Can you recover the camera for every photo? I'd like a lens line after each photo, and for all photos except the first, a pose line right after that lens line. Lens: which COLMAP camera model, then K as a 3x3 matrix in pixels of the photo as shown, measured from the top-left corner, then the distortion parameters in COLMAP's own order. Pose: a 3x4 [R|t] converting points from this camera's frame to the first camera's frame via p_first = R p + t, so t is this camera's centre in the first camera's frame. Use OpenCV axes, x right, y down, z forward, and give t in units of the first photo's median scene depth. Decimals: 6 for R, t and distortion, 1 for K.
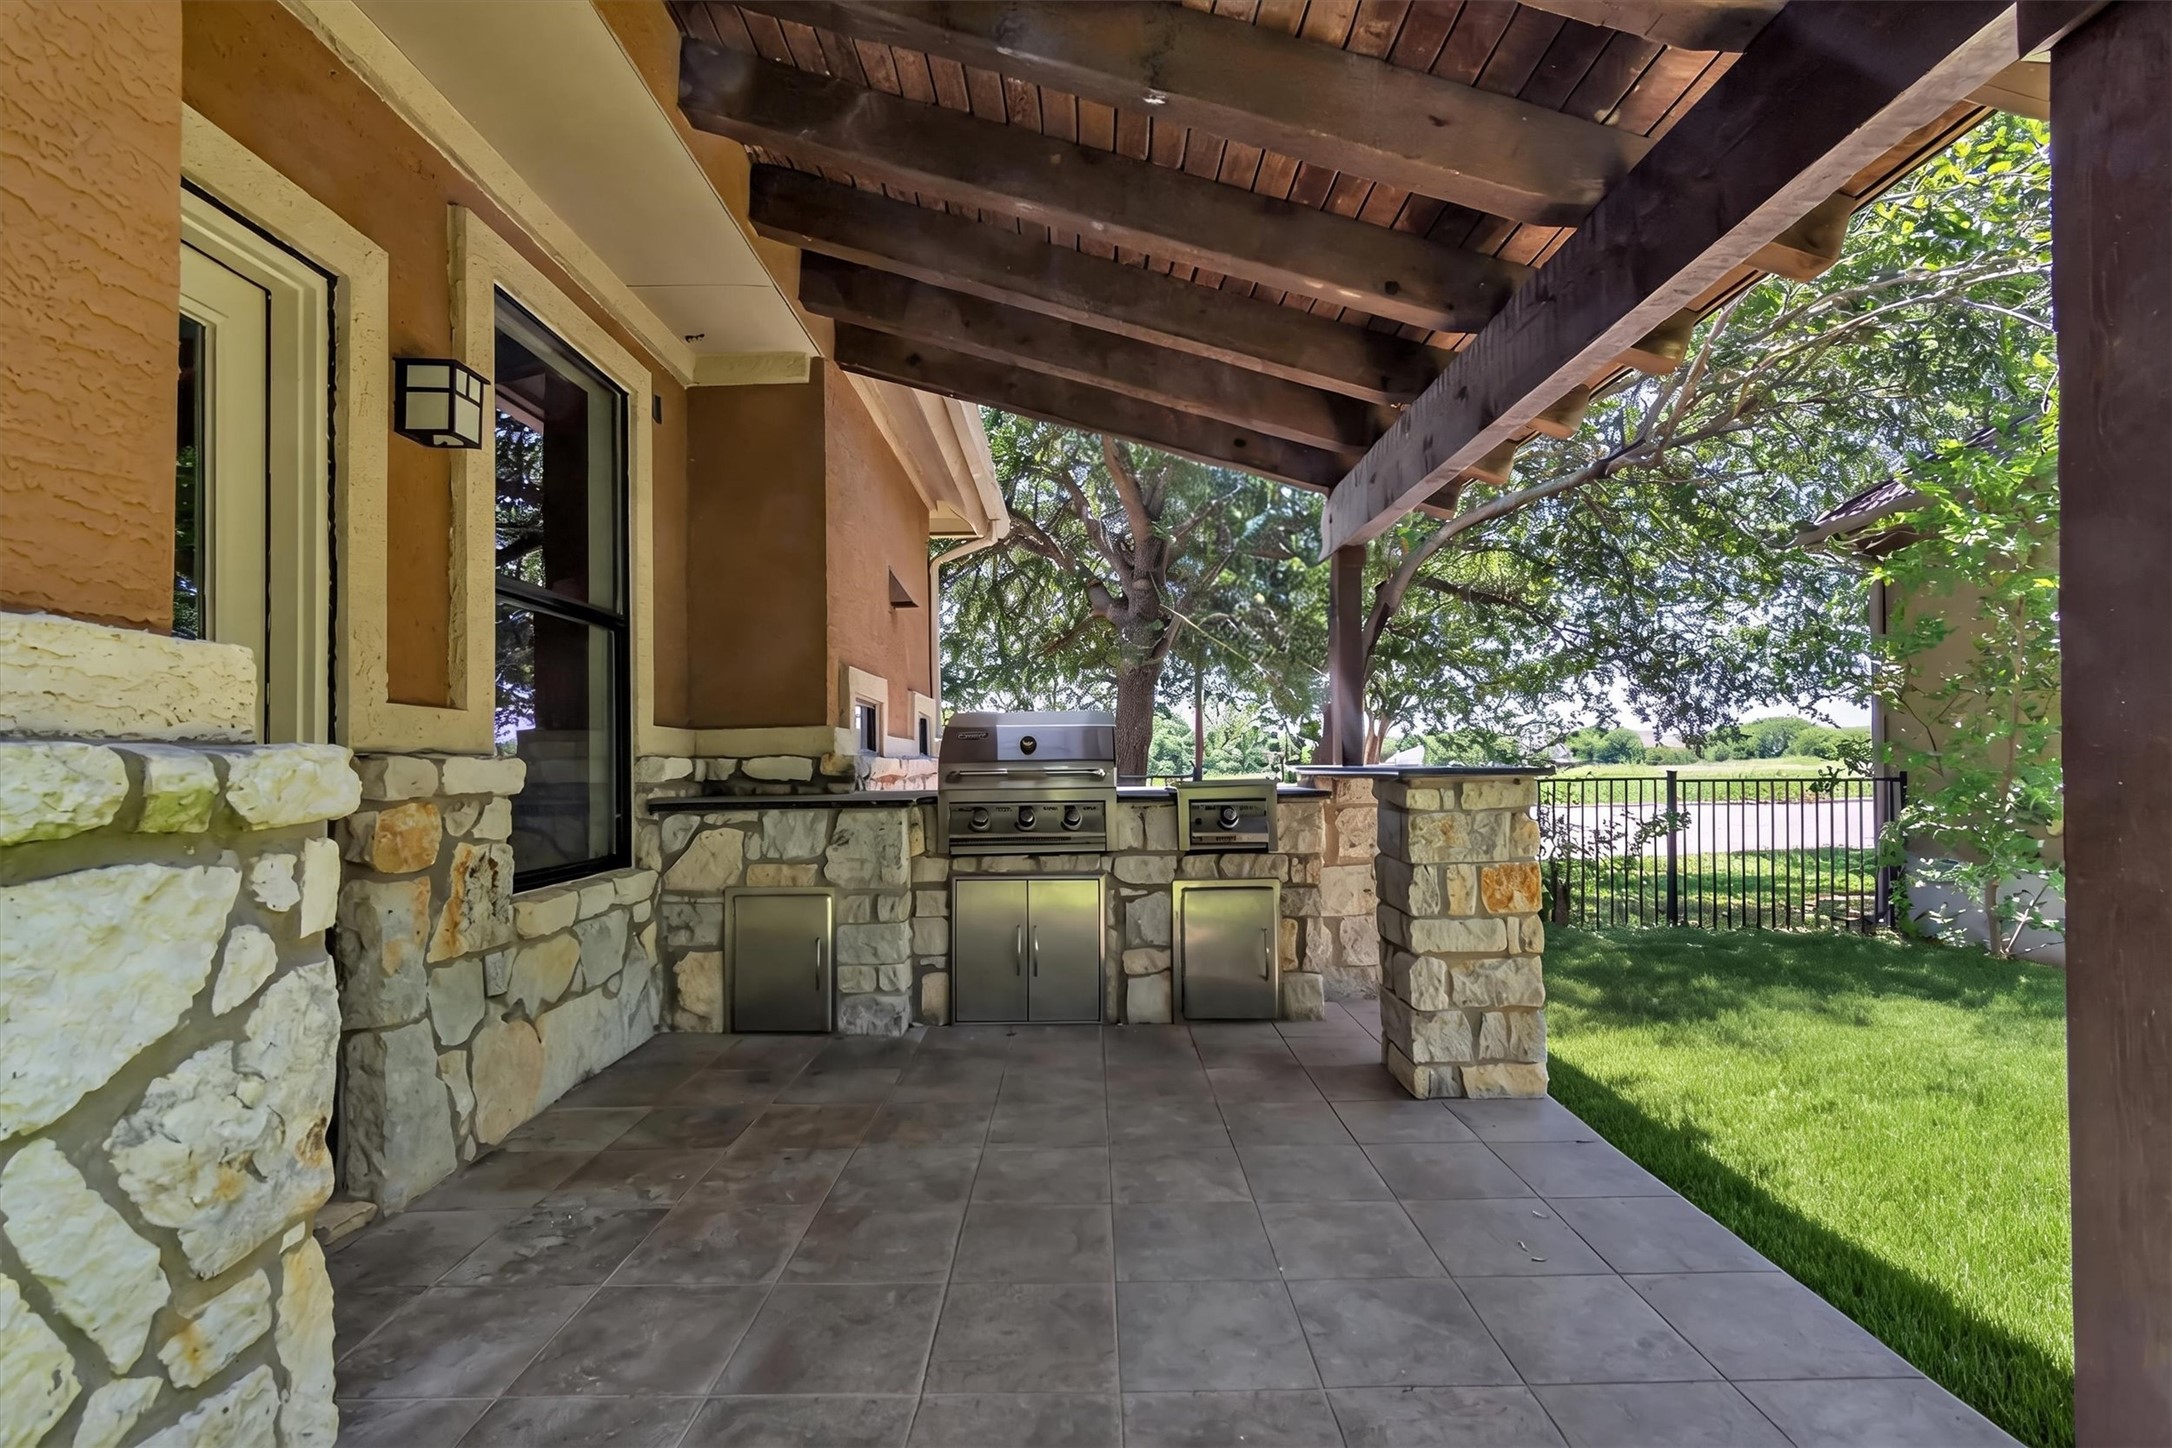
lens RADIAL K [[973.7, 0, 1091.7], [0, 973.7, 757.7], [0, 0, 1]] dist [-0.002516, -0.000201]
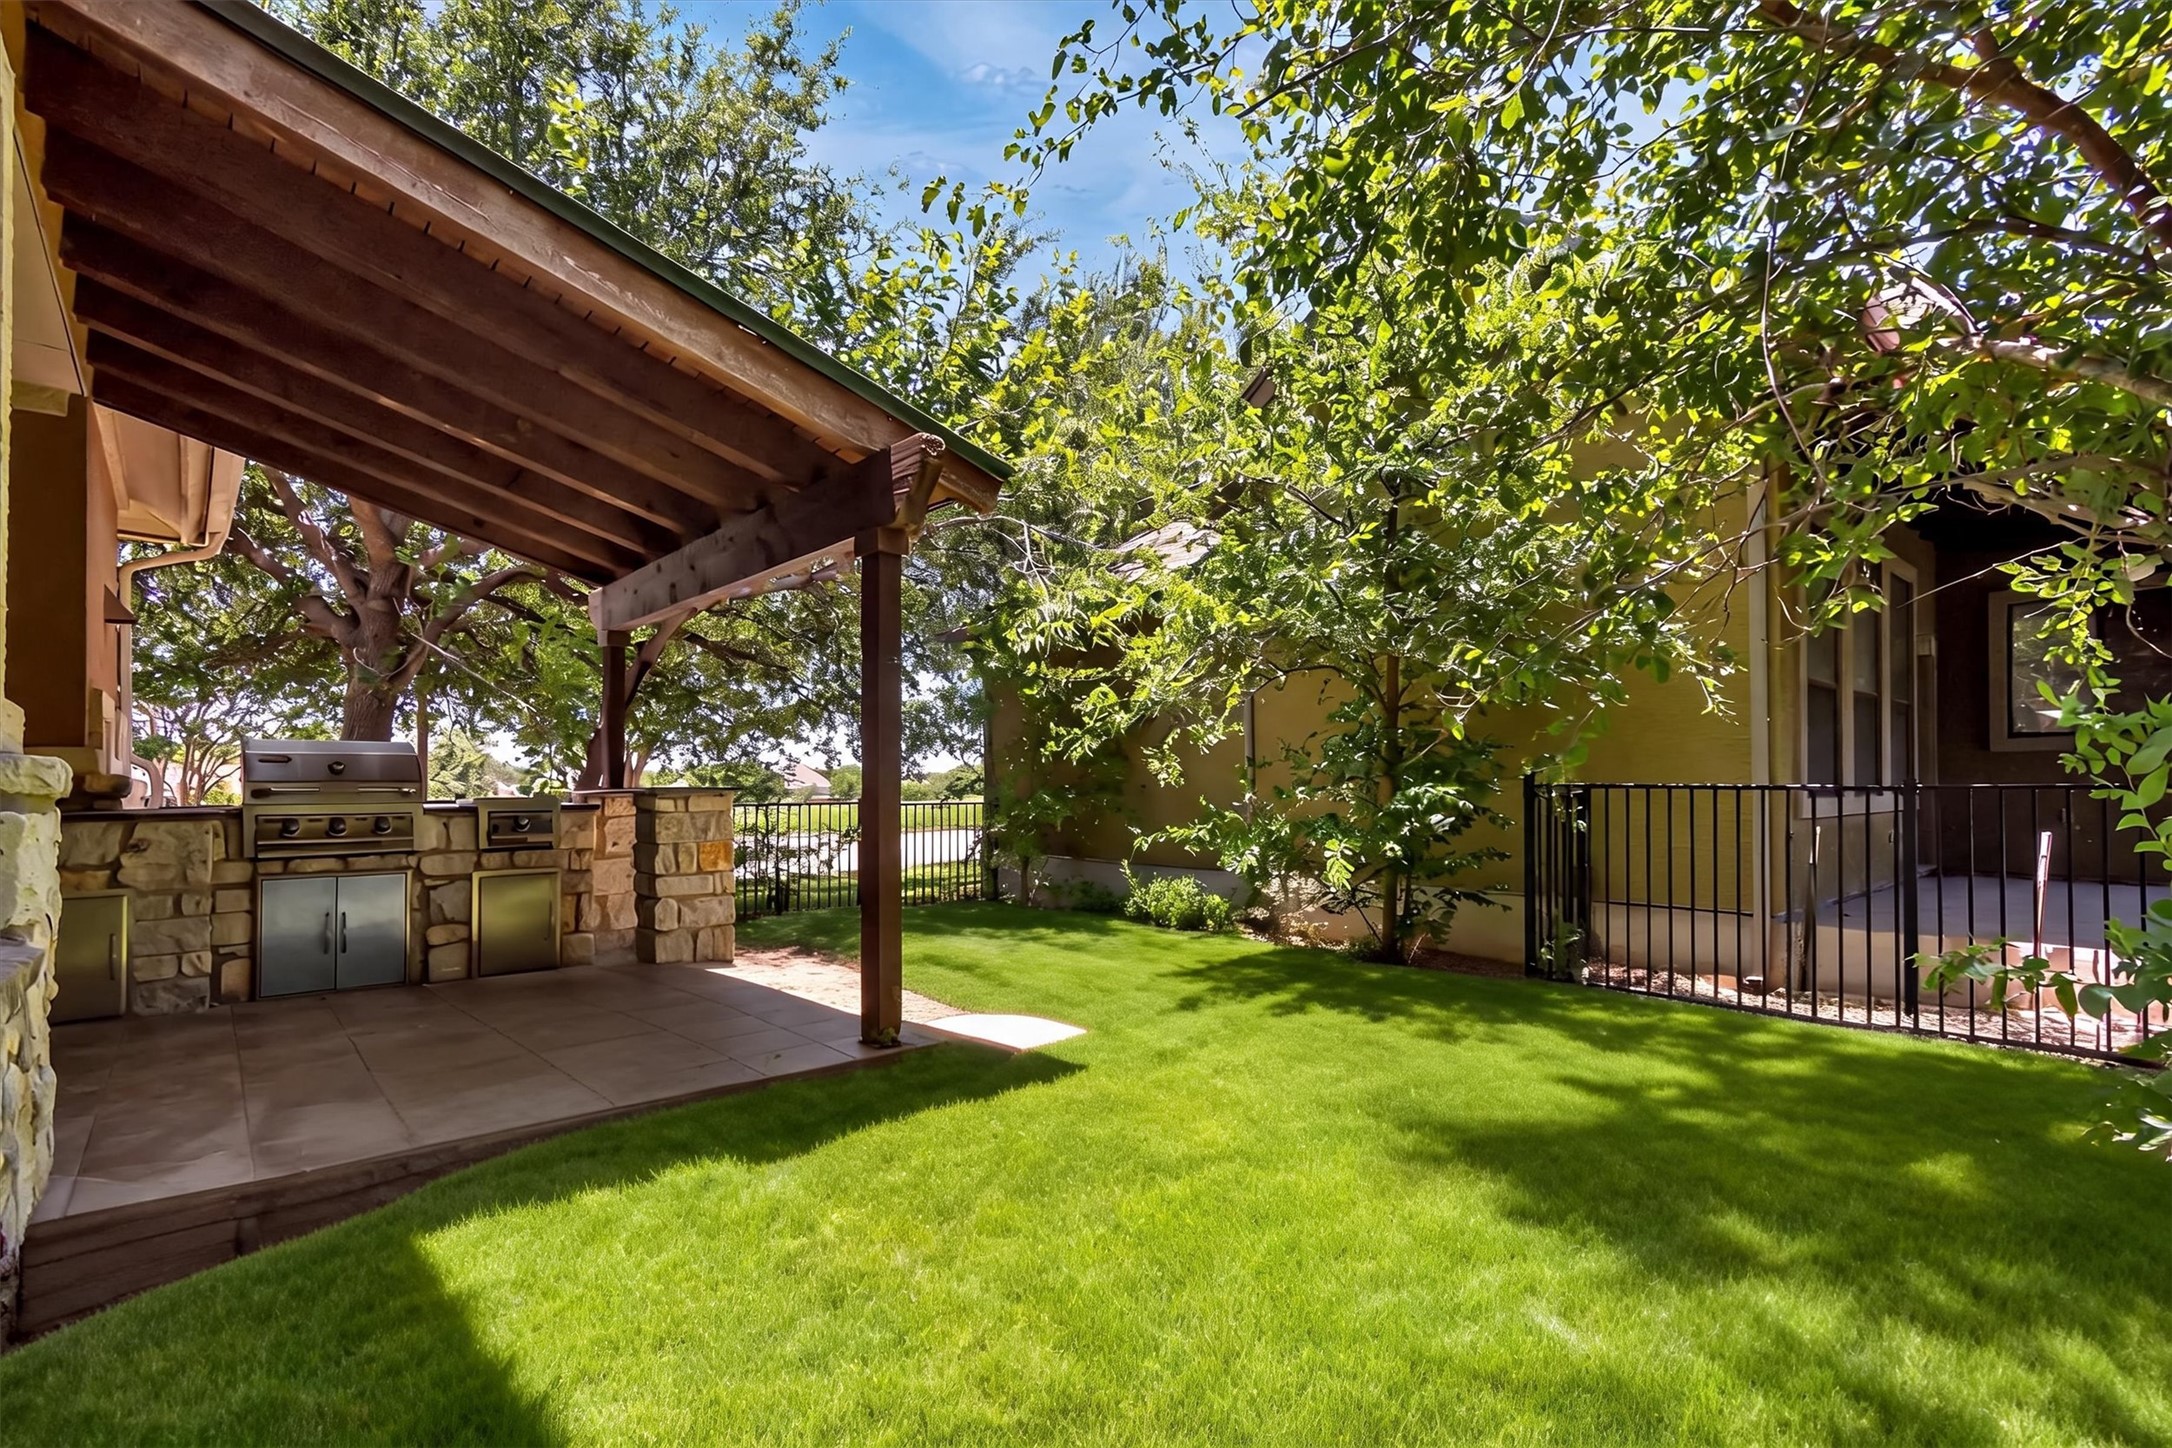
lens RADIAL K [[1004.2, 0, 1130.9], [0, 1004.2, 786.7], [0, 0, 1]] dist [-0.002509, -0.000407]
pose [[0.736852, 0.008225, 0.676004, -0.184339], [-0.004513, 0.999964, -0.007246, 0.014484], [-0.676039, 0.002288, 0.736862, -0.638373]]
